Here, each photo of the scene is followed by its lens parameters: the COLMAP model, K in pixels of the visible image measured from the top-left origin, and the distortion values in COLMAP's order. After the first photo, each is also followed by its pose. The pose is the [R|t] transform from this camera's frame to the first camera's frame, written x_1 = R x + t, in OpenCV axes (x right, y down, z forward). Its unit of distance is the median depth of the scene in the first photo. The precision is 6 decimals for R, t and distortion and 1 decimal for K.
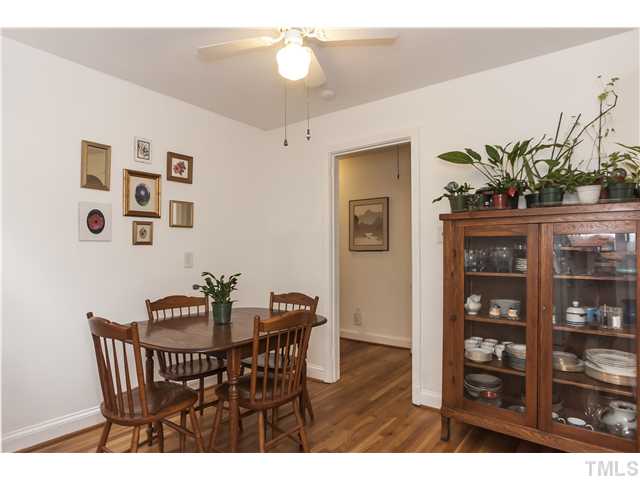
lens RADIAL K [[364.6, 0, 323.1], [0, 364.6, 237.7], [0, 0, 1]] dist [-0.003543, -0.000705]
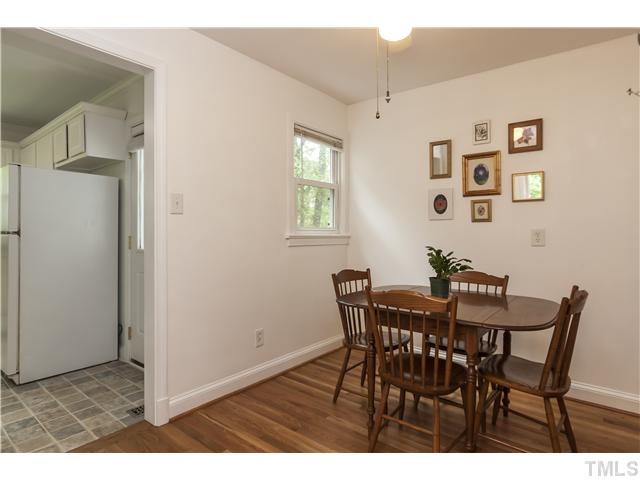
lens RADIAL K [[364.6, 0, 323.1], [0, 364.6, 237.7], [0, 0, 1]] dist [-0.003543, -0.000705]
pose [[-0.036422, 0.024539, -0.999035, 0.593357], [0.027599, 0.999342, 0.023540, 0.028336], [0.998955, -0.026715, -0.037075, 0.580451]]
